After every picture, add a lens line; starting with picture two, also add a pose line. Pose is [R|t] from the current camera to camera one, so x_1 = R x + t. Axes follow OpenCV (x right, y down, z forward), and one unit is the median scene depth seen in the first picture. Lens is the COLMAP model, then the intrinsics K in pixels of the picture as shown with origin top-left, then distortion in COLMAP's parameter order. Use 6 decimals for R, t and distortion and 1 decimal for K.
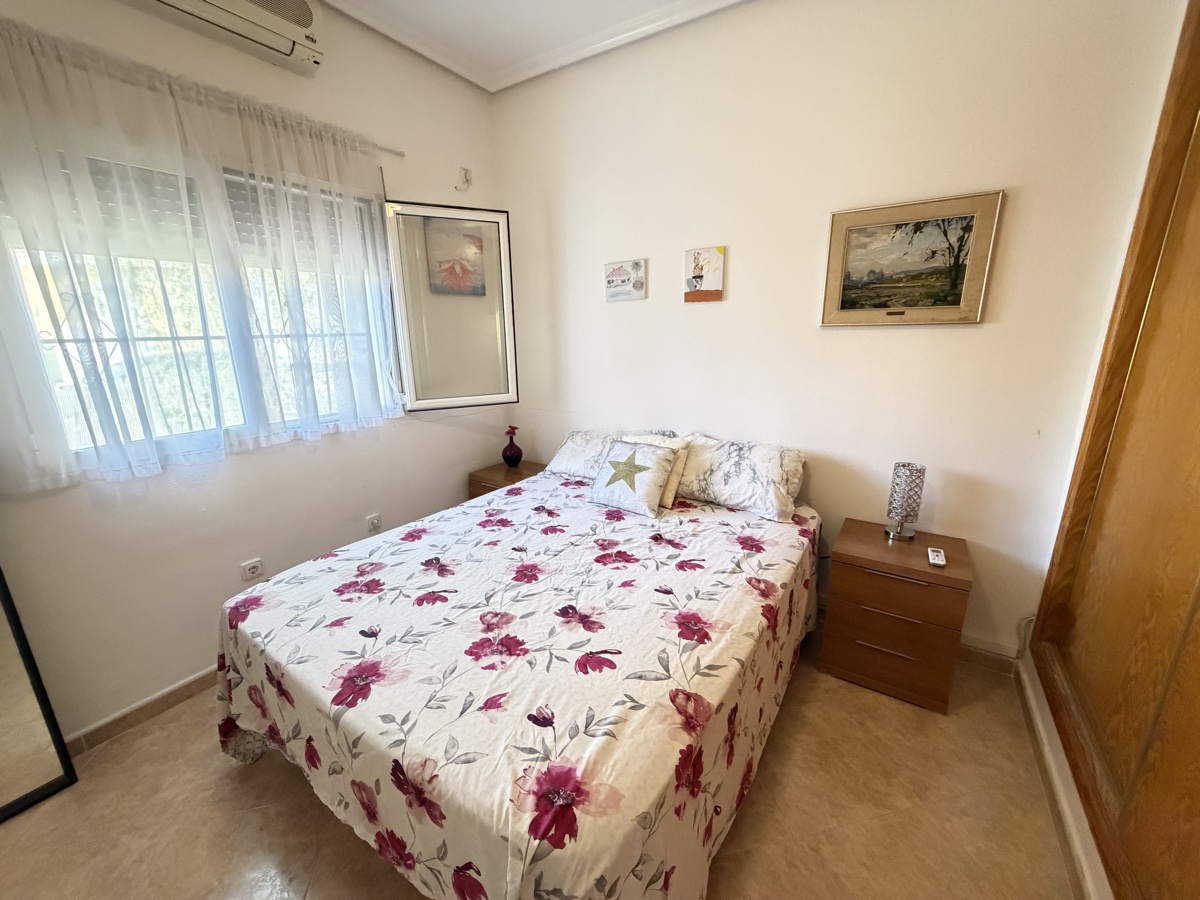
lens RADIAL K [[479.4, 0, 598.1], [0, 479.4, 452.4], [0, 0, 1]] dist [0.000930, -0.000216]
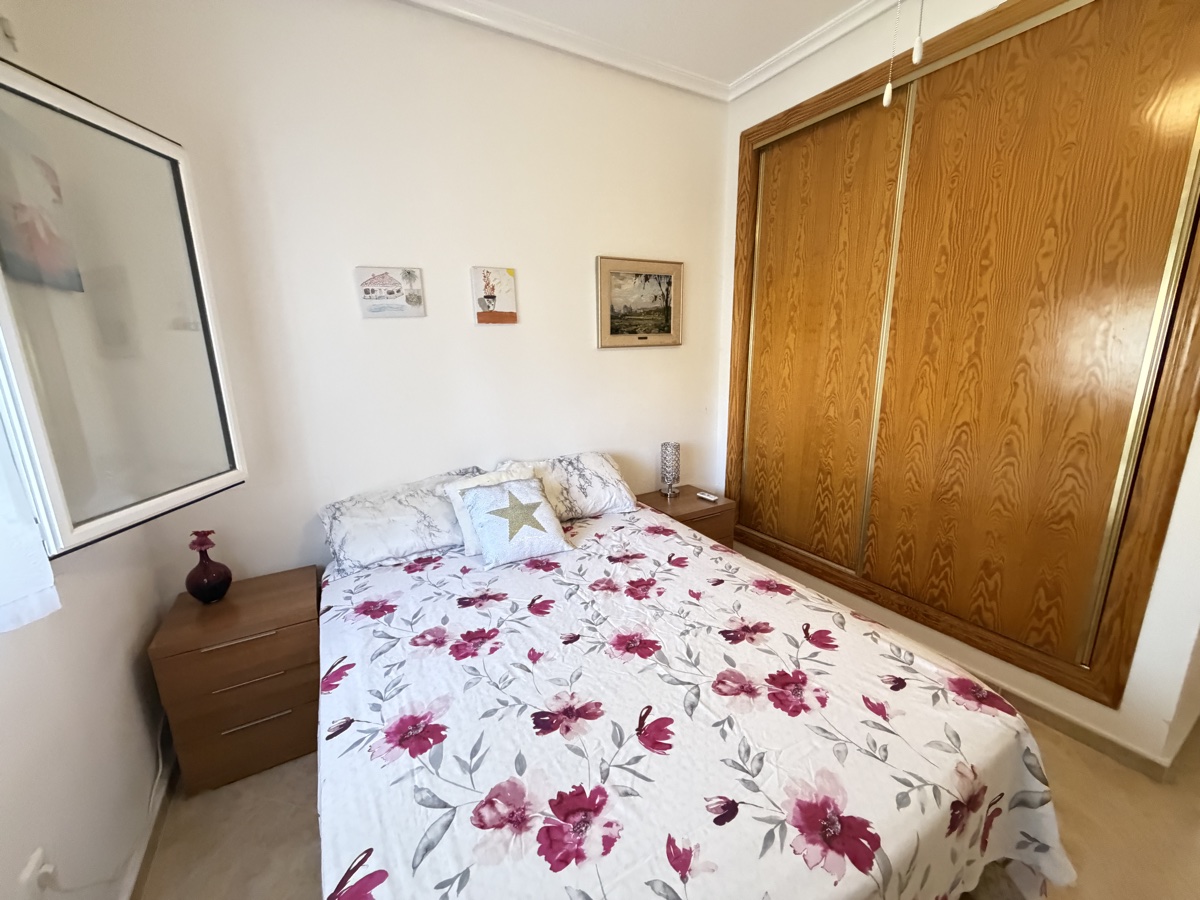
lens RADIAL K [[479.4, 0, 598.1], [0, 479.4, 452.4], [0, 0, 1]] dist [0.000930, -0.000216]
pose [[0.443119, -0.194623, 0.875081, -0.705730], [0.239940, 0.966284, 0.093408, -0.134368], [-0.863756, 0.168576, 0.474876, 0.520596]]
